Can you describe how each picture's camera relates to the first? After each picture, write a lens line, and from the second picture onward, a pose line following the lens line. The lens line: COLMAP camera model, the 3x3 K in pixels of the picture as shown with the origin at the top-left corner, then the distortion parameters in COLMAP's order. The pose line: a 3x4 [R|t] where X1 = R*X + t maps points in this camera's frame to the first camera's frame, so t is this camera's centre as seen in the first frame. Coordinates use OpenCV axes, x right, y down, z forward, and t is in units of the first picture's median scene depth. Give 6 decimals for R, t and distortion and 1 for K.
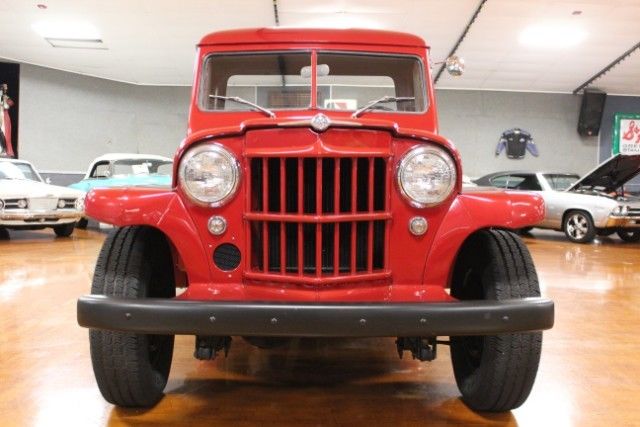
lens RADIAL K [[706.6, 0, 322.5], [0, 706.6, 213.9], [0, 0, 1]] dist [-0.077326, 0.000000]
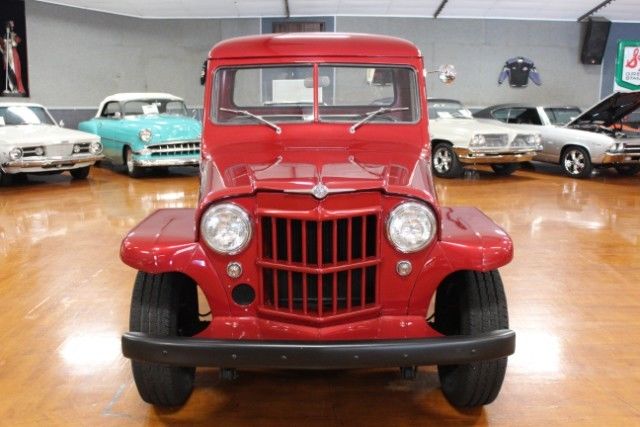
lens RADIAL K [[706.6, 0, 319.8], [0, 706.6, 216.9], [0, 0, 1]] dist [-0.077326, 0.000000]
pose [[0.999856, -0.008790, -0.014490, 0.011174], [0.010796, 0.989404, 0.144788, -0.217622], [0.013064, -0.144923, 0.989357, -0.144150]]
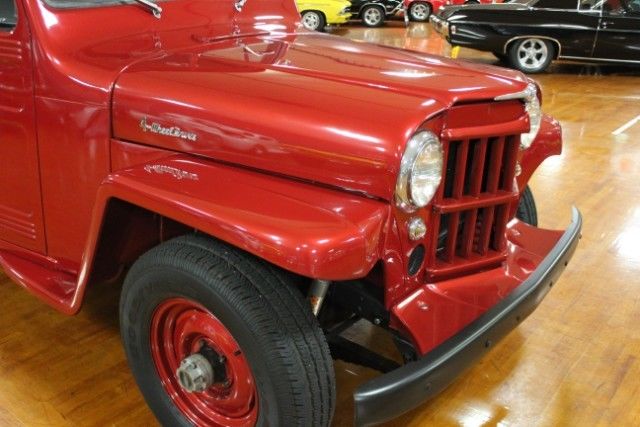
lens RADIAL K [[652.3, 0, 317.3], [0, 652.3, 229.7], [0, 0, 1]] dist [-0.073157, 0.000000]
pose [[0.641593, -0.296352, 0.707484, -0.659779], [0.018212, 0.927976, 0.372196, -0.231025], [-0.766829, -0.225914, 0.600780, 0.575725]]
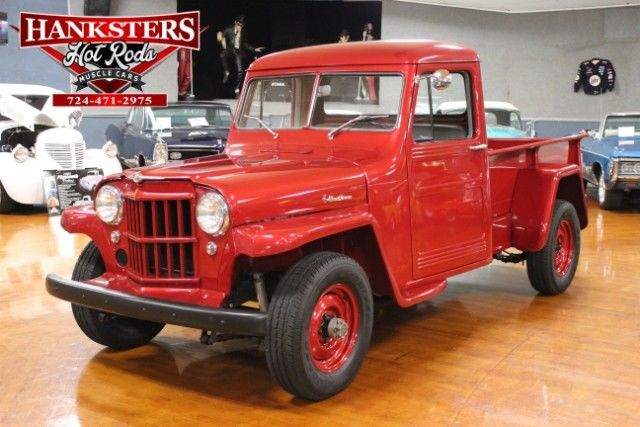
lens RADIAL K [[934.2, 0, 319.7], [0, 934.2, 213.2], [0, 0, 1]] dist [0.003427, 0.000000]
pose [[0.793941, 0.061325, -0.604895, 1.277919], [-0.009588, 0.996039, 0.088394, -0.196090], [0.607920, -0.064380, 0.791384, -0.294633]]
